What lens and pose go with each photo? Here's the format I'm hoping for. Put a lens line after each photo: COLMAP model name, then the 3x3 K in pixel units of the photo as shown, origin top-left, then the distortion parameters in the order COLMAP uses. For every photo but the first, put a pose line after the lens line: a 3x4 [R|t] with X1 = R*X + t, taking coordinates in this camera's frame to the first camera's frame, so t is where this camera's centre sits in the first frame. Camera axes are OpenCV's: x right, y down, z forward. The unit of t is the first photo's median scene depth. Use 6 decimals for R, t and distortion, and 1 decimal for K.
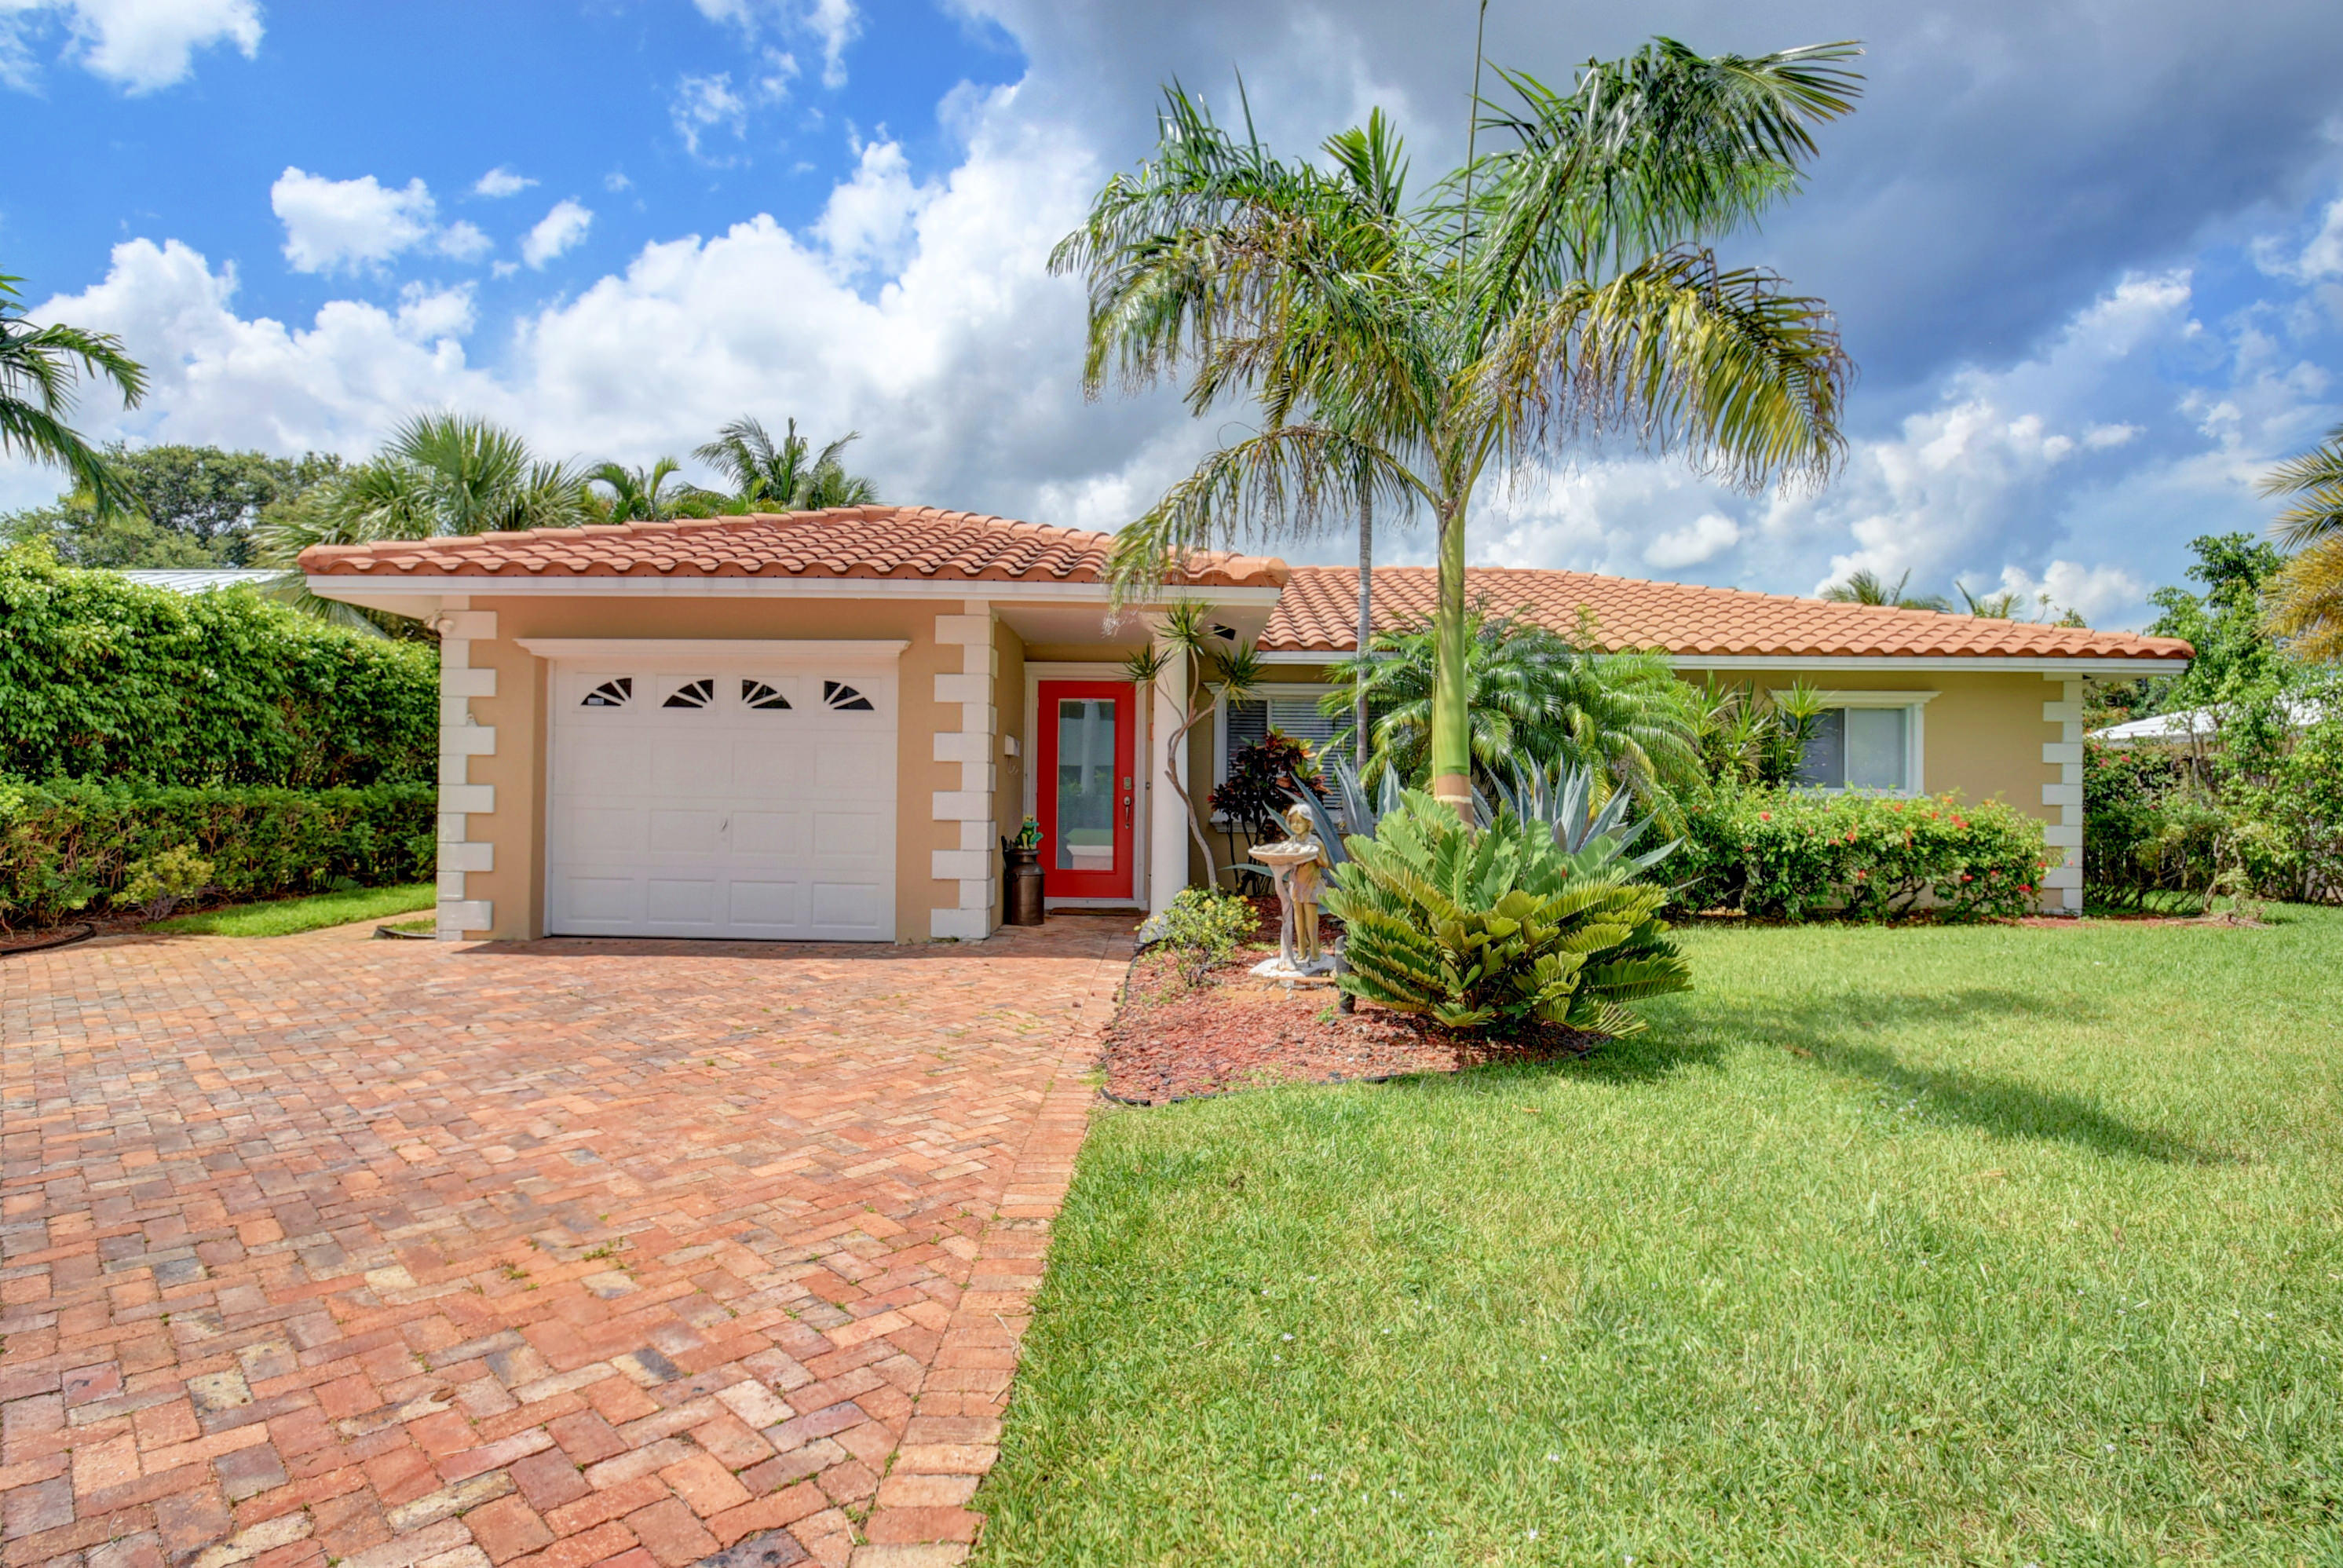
lens RADIAL K [[1193.4, 0, 1171.5], [0, 1193.4, 784.0], [0, 0, 1]] dist [-0.010411, -0.001490]
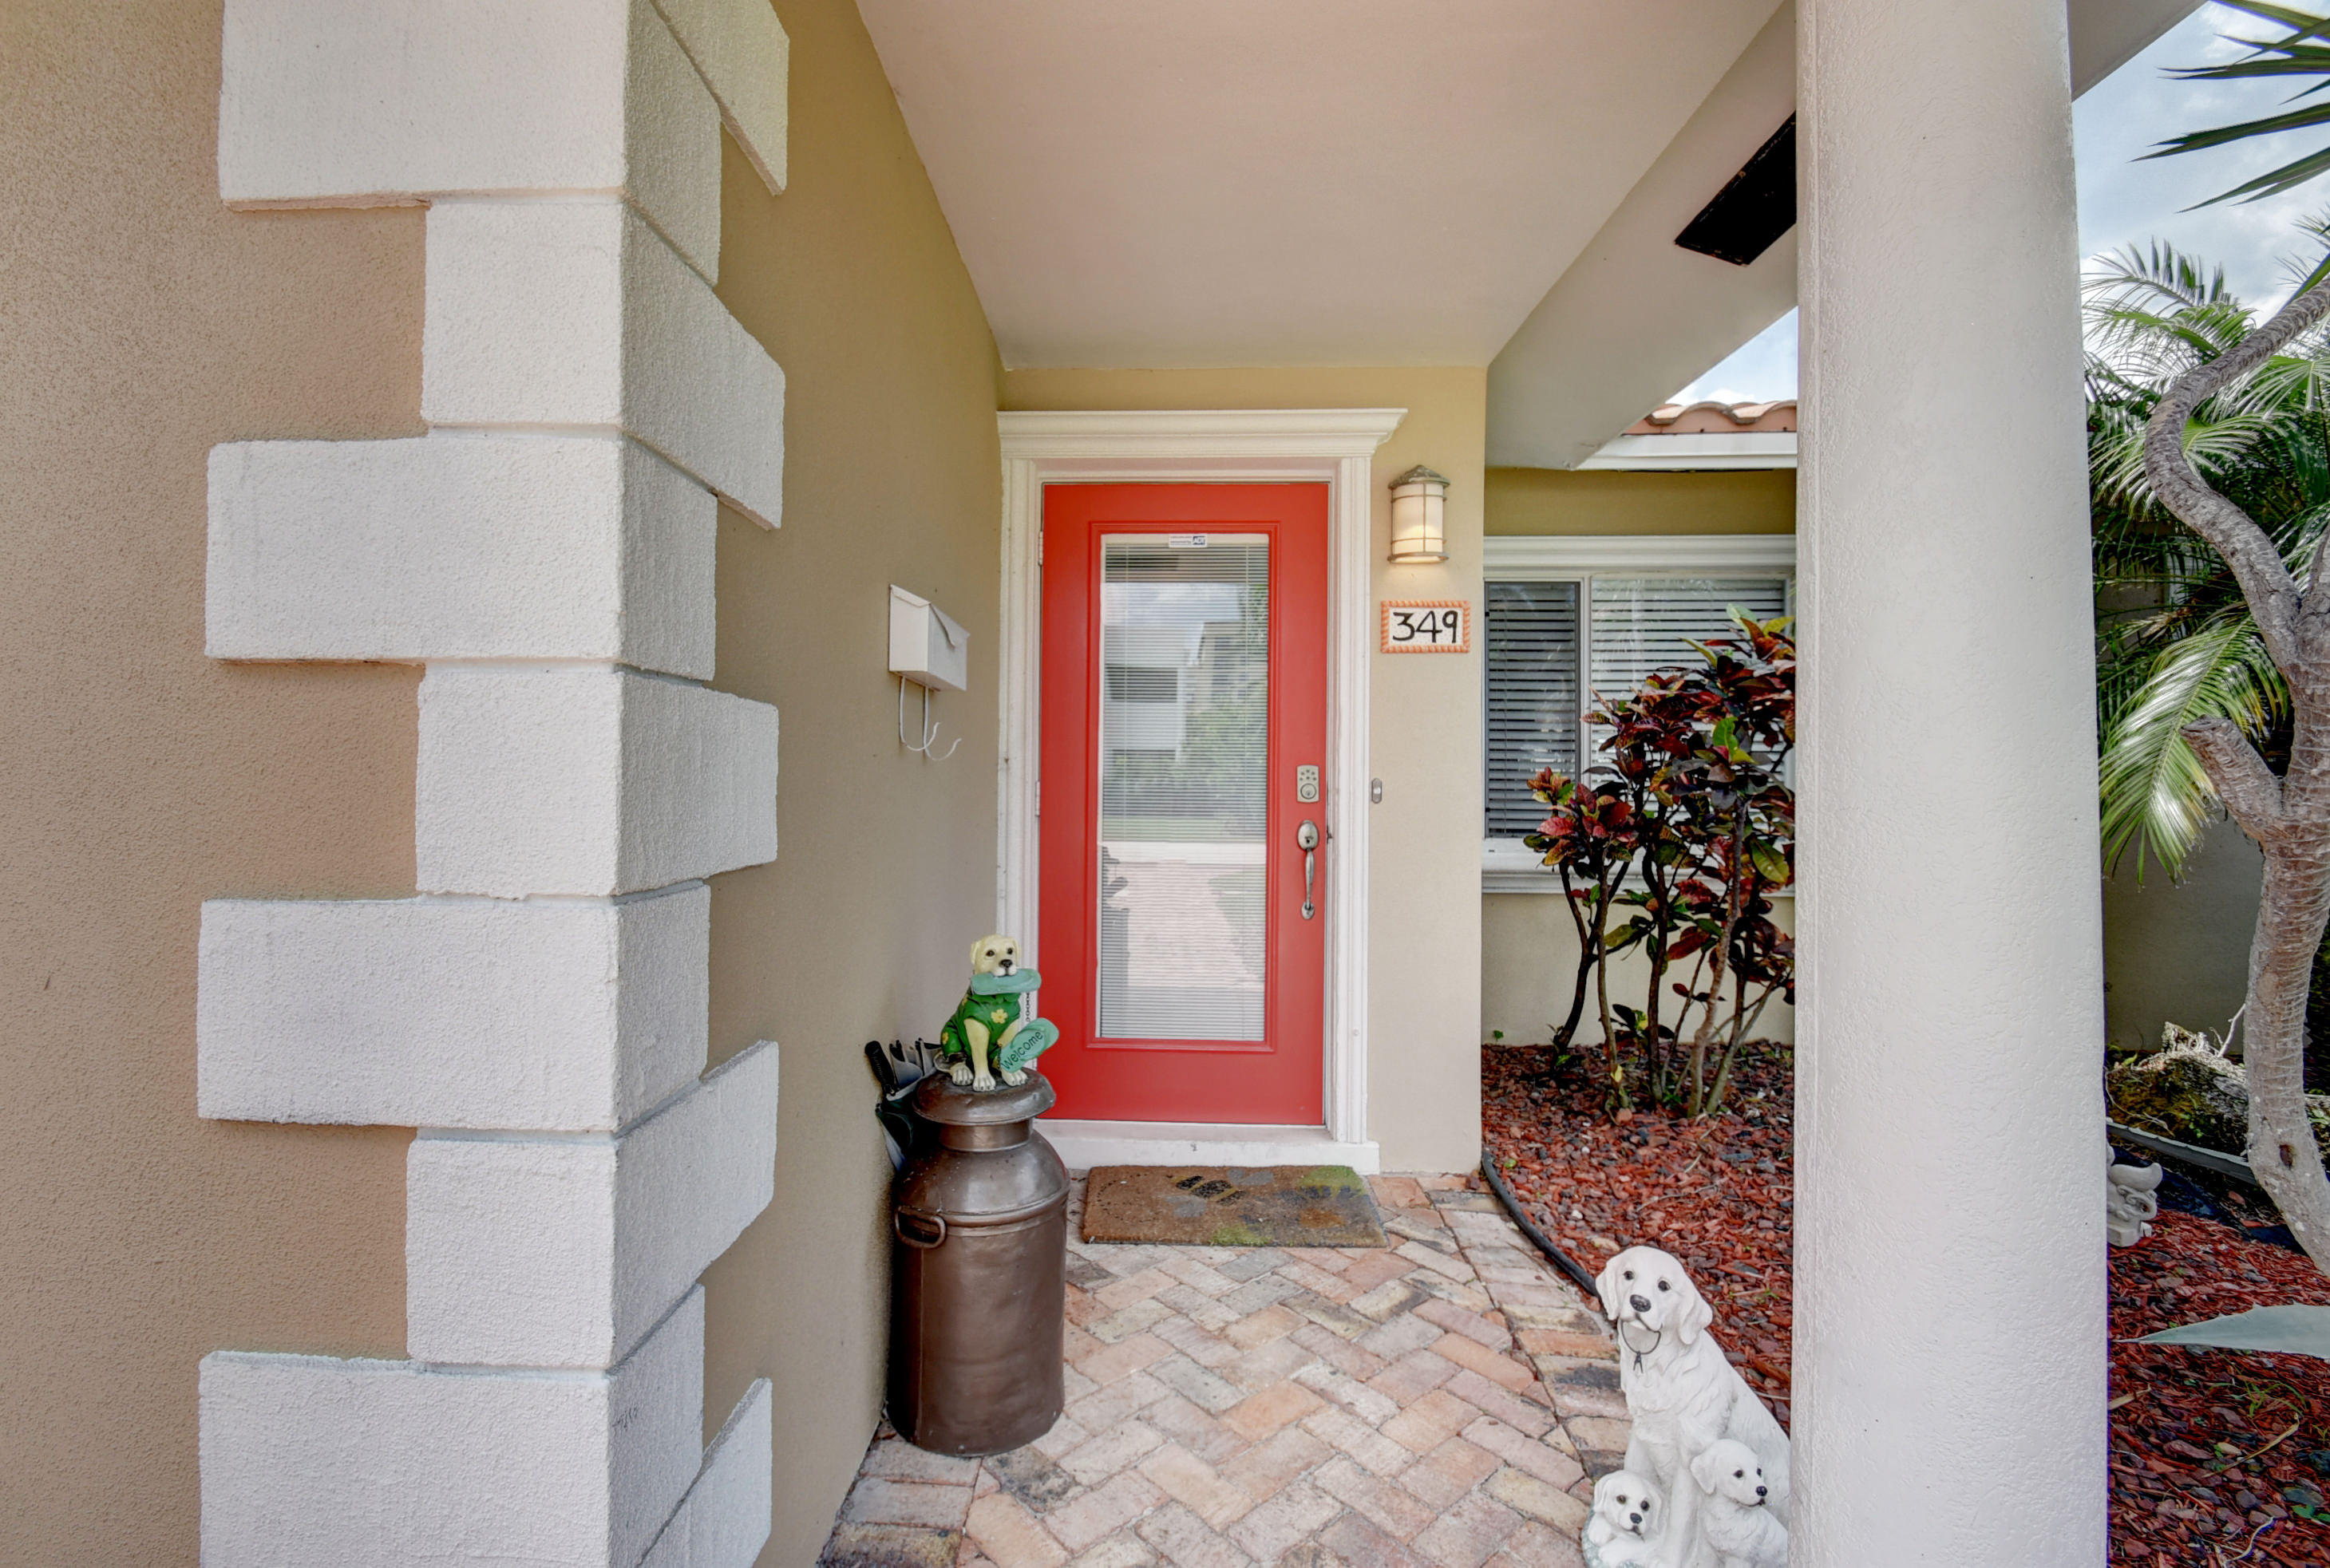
lens RADIAL K [[1054.8, 0, 1165.0], [0, 1054.8, 784.0], [0, 0, 1]] dist [-0.000631, -0.000040]
pose [[0.999984, -0.002708, -0.005014, -0.095495], [0.002784, 0.999880, 0.015239, -0.006550], [0.004972, -0.015253, 0.999871, 0.885850]]
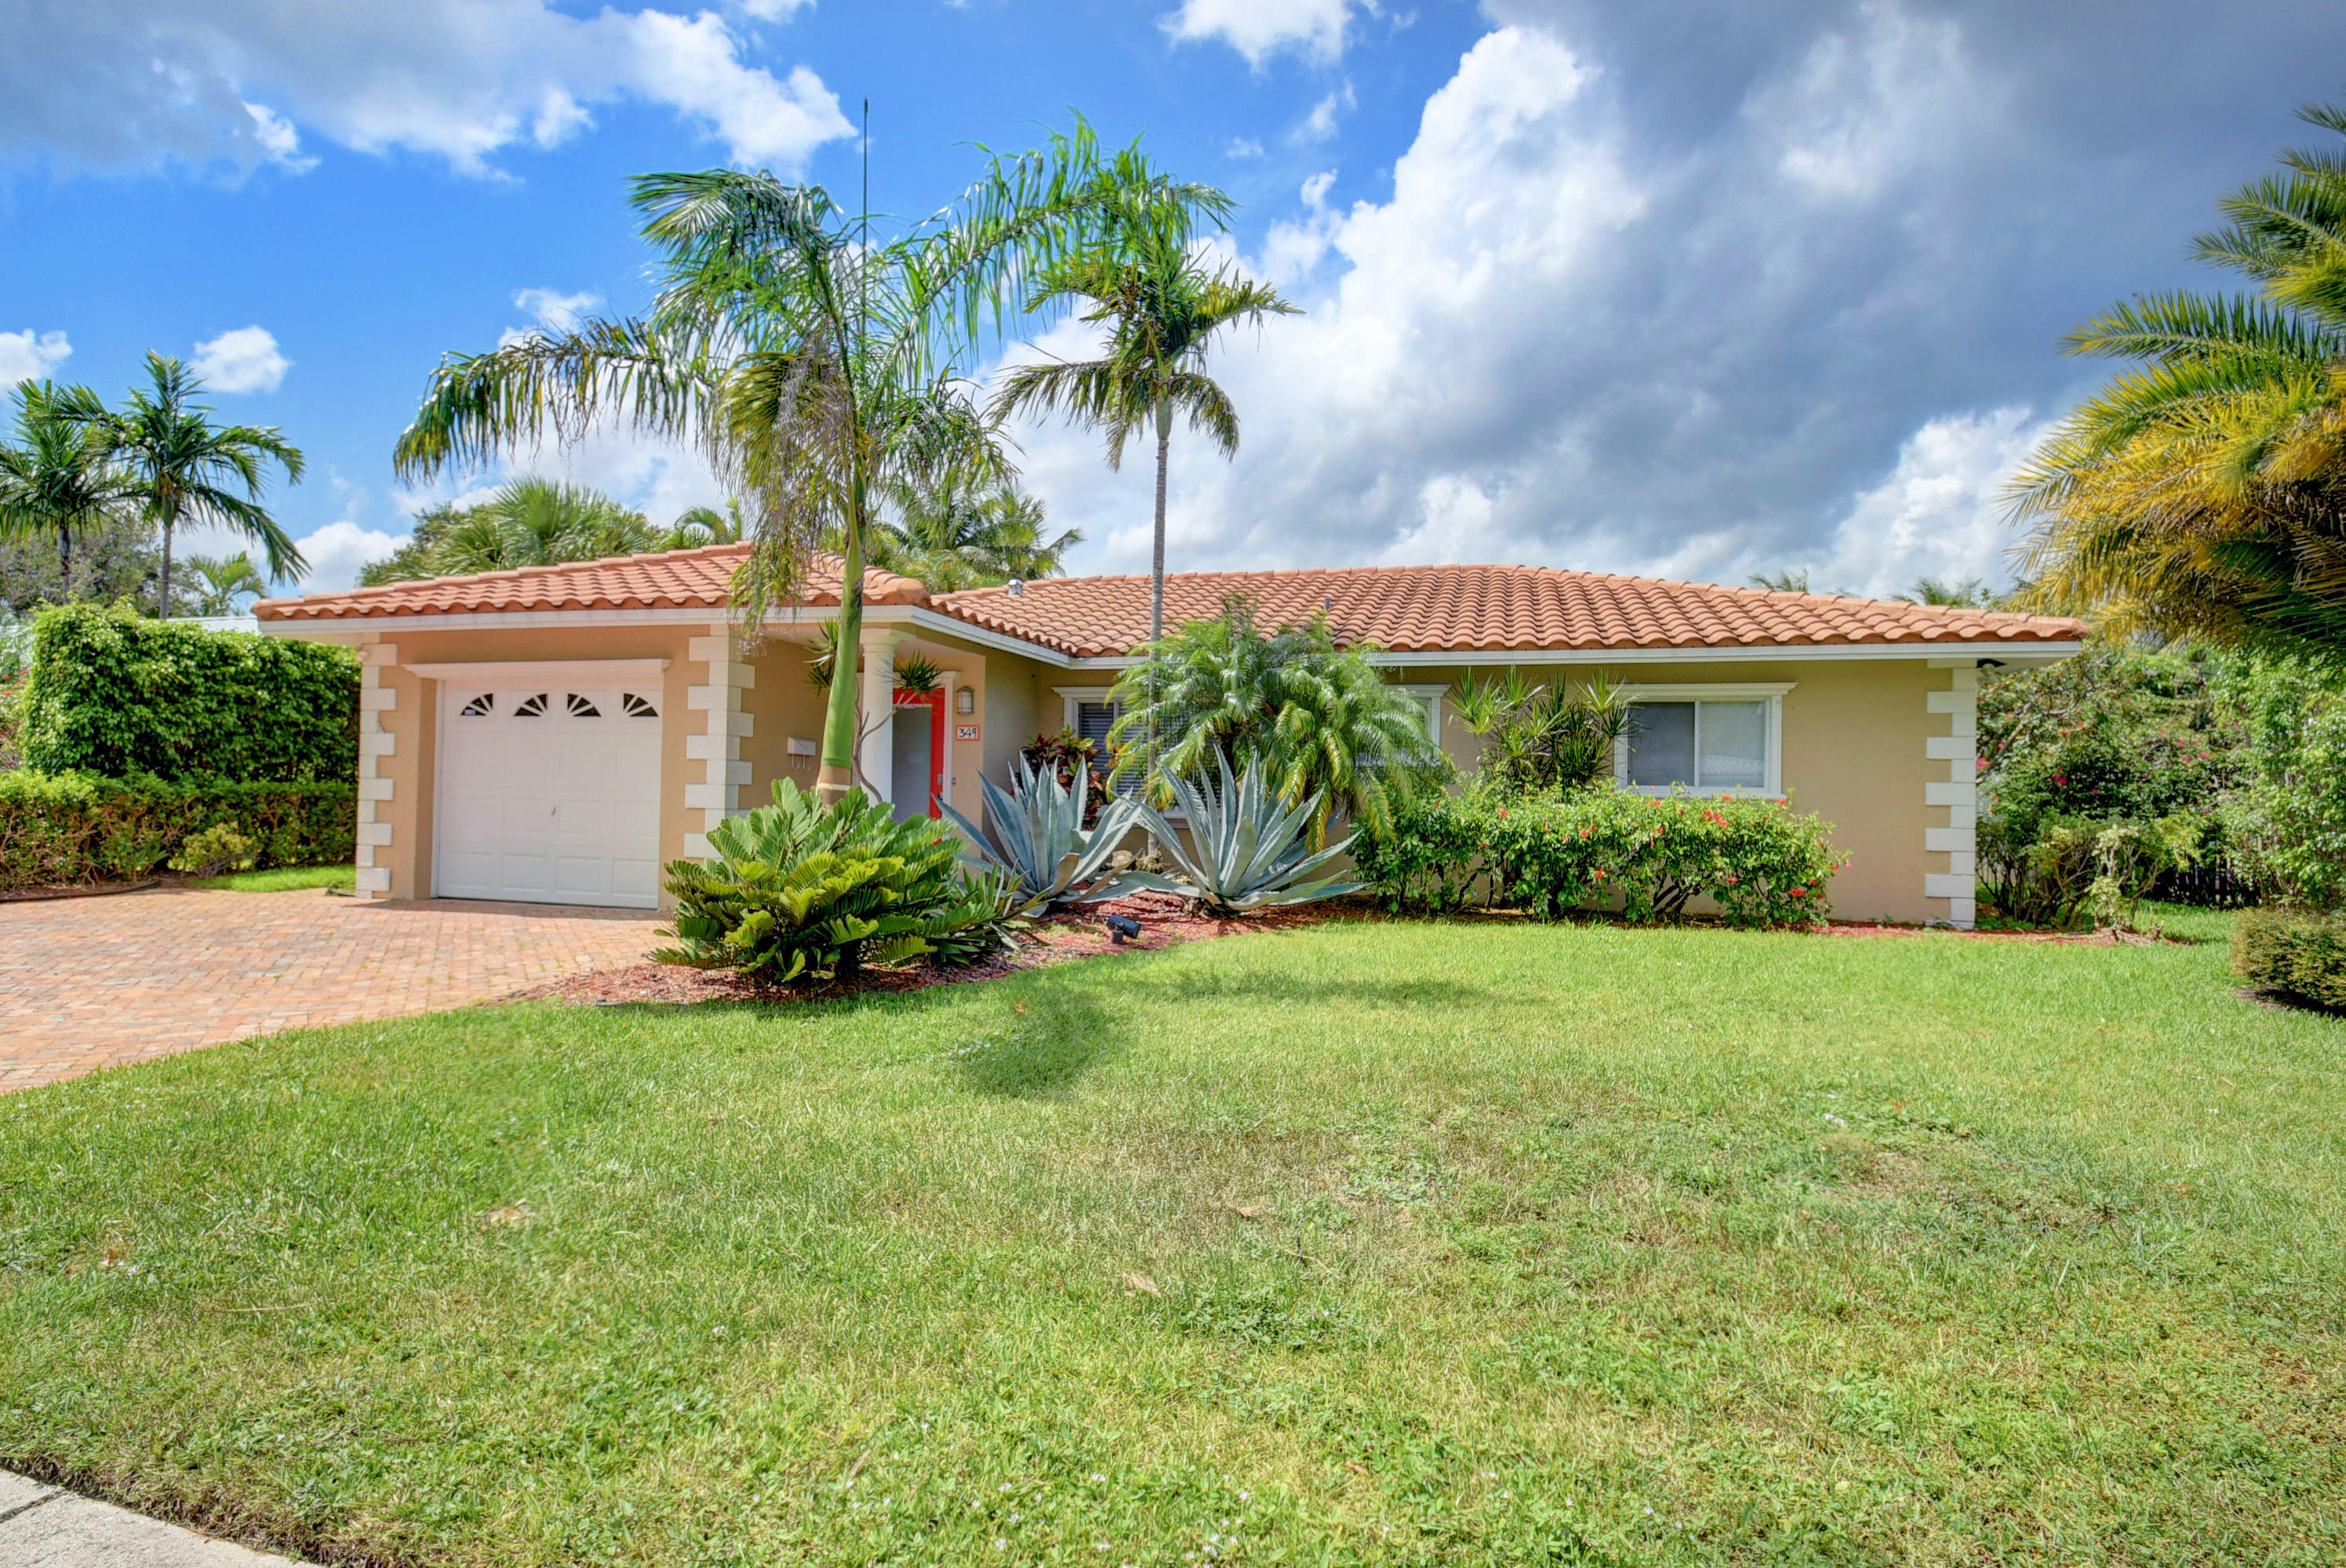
lens RADIAL K [[1208.2, 0, 1173.0], [0, 1208.2, 784.0], [0, 0, 1]] dist [-0.003075, -0.000445]
pose [[0.967771, 0.001583, -0.251827, 0.577846], [-0.002864, 0.999985, -0.004718, 0.010745], [0.251816, 0.005287, 0.967761, -0.053797]]
